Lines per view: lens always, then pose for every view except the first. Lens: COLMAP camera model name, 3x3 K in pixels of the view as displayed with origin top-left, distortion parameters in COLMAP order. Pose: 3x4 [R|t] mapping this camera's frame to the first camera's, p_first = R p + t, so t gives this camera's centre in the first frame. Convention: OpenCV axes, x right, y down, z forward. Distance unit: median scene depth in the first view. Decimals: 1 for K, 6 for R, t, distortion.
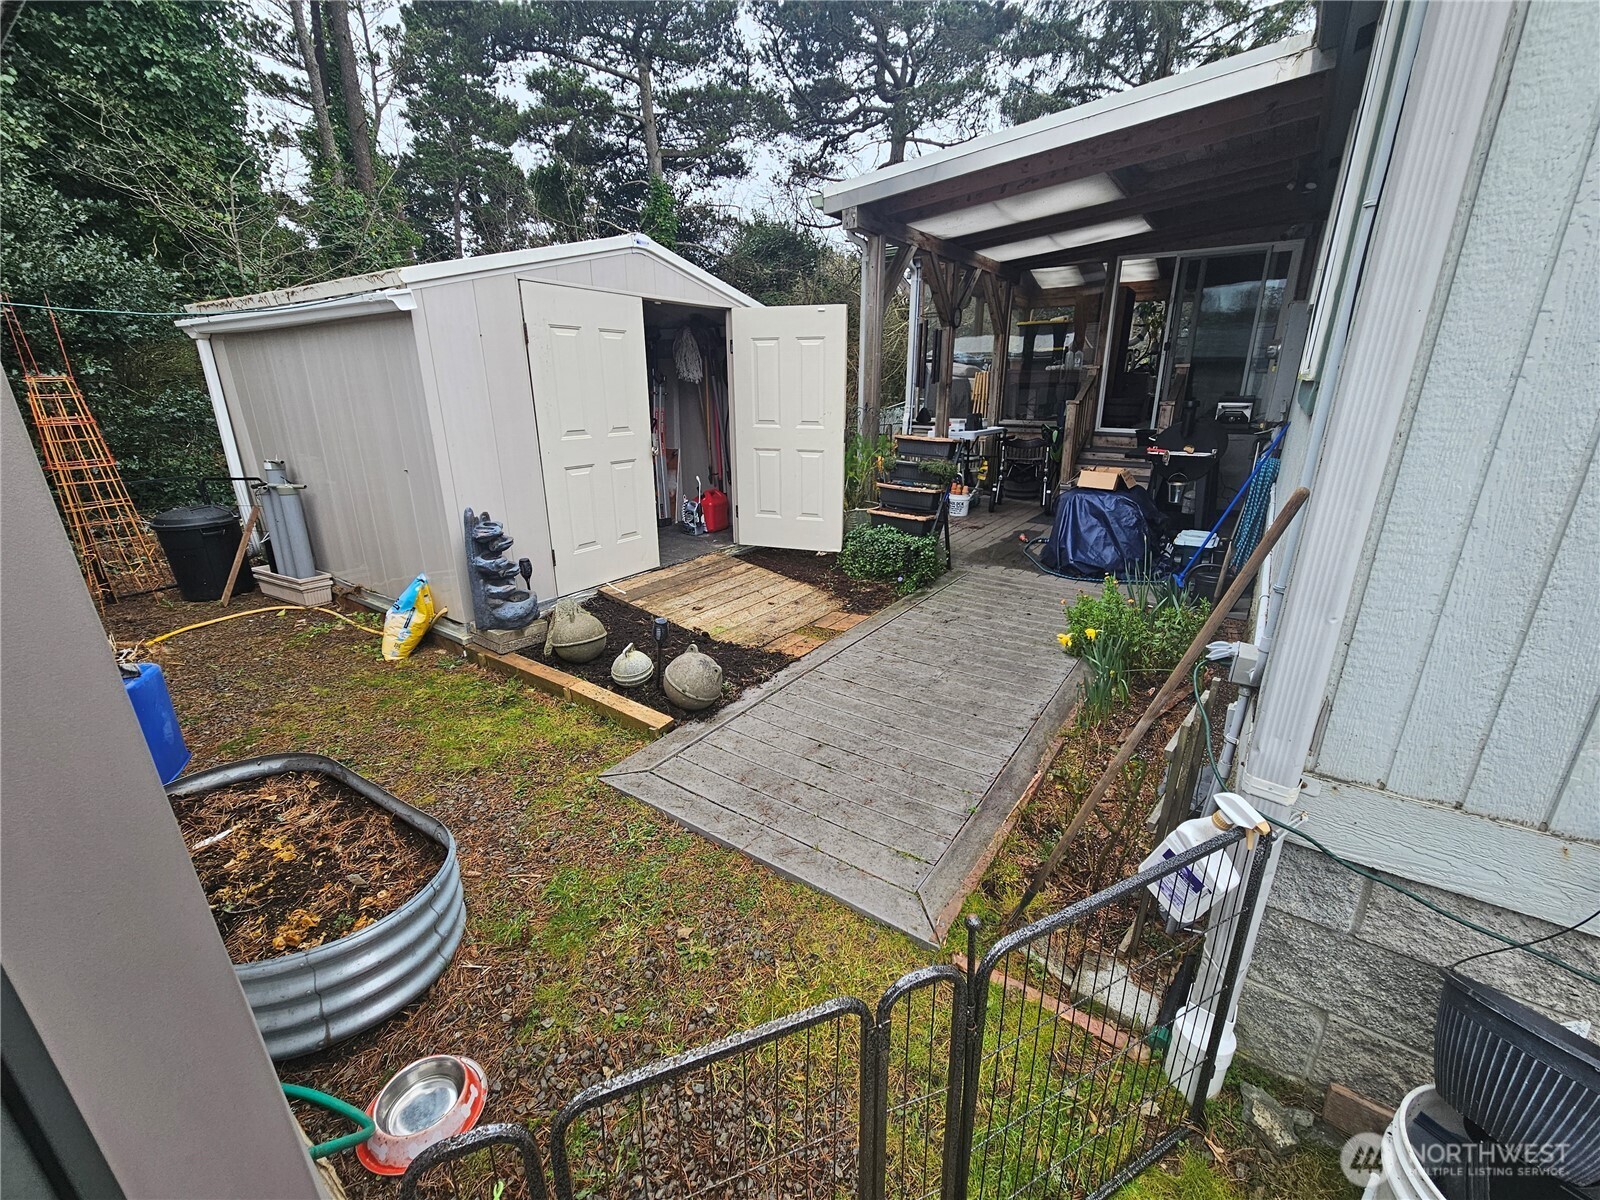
lens RADIAL K [[658.3, 0, 793.6], [0, 658.3, 598.4], [0, 0, 1]] dist [0.004241, -0.000045]
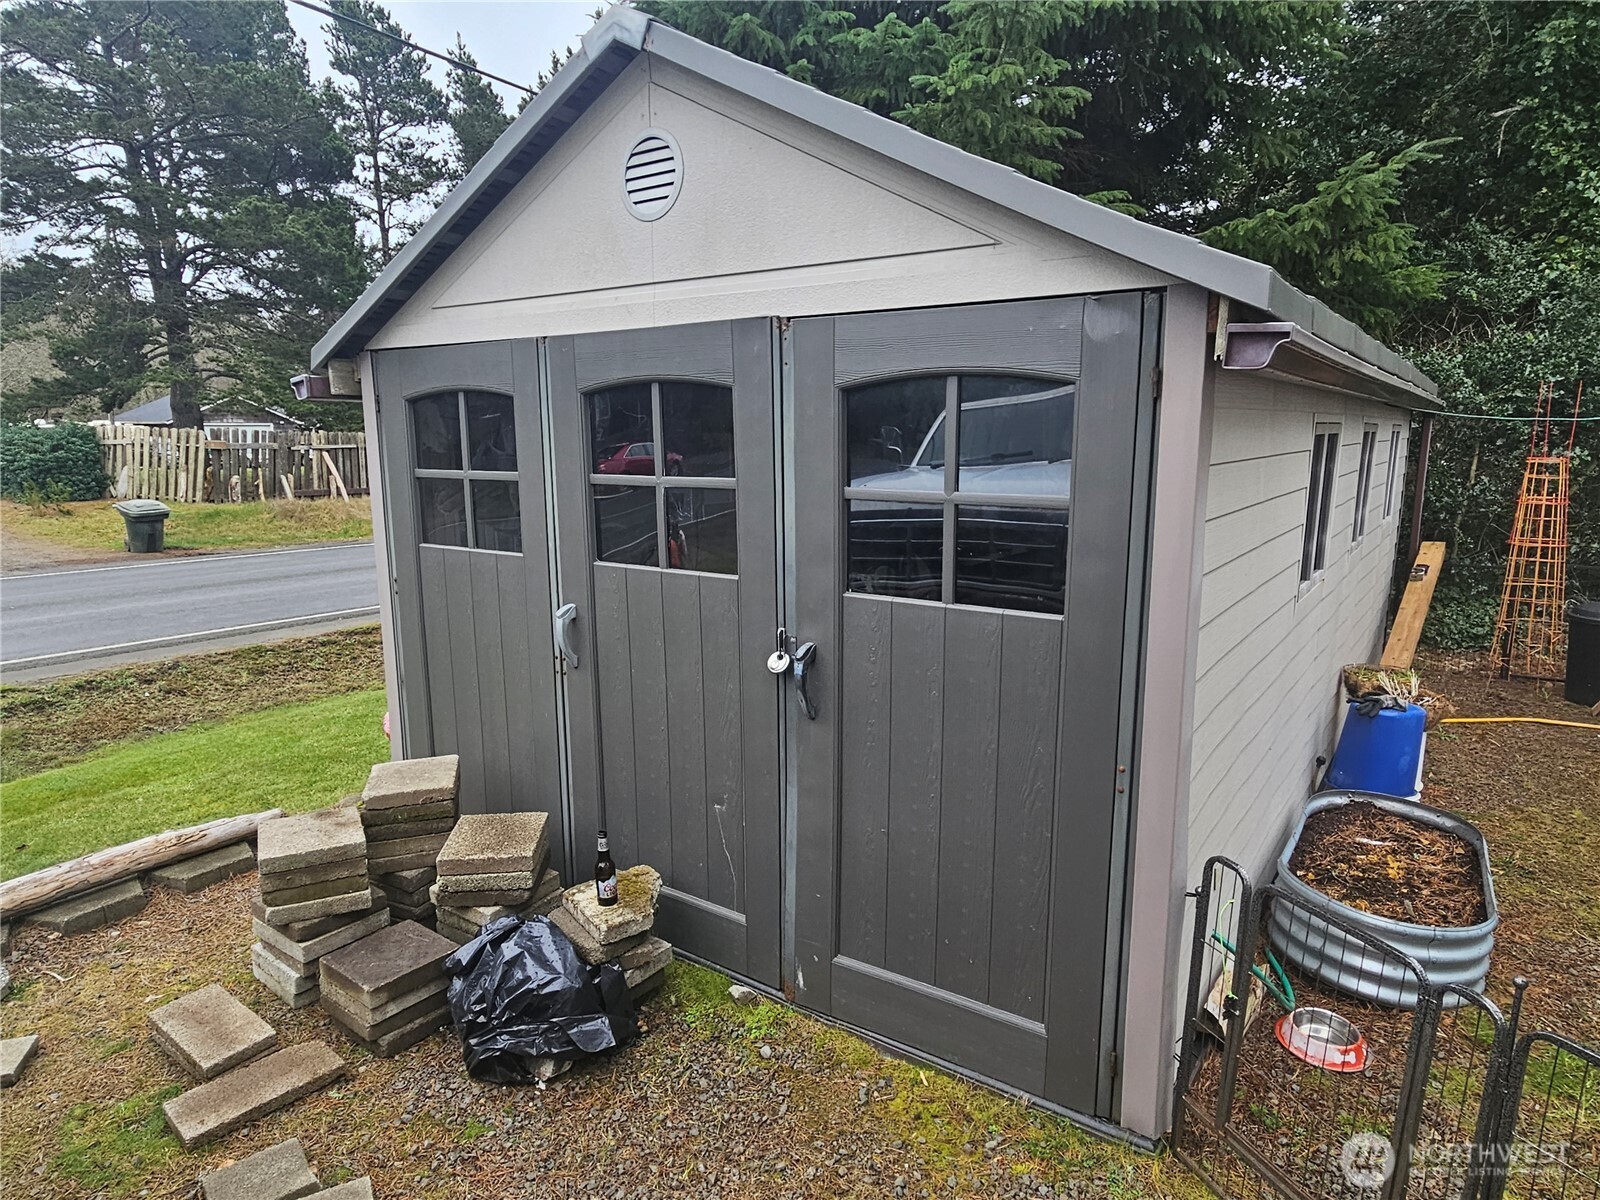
lens RADIAL K [[958.8, 0, 800.1], [0, 958.8, 605.4], [0, 0, 1]] dist [-0.002849, -0.000779]
pose [[-0.000689, 0.187264, -0.982309, 0.758721], [-0.322134, 0.929905, 0.177500, -0.021046], [0.946694, 0.316558, 0.059684, -0.244376]]
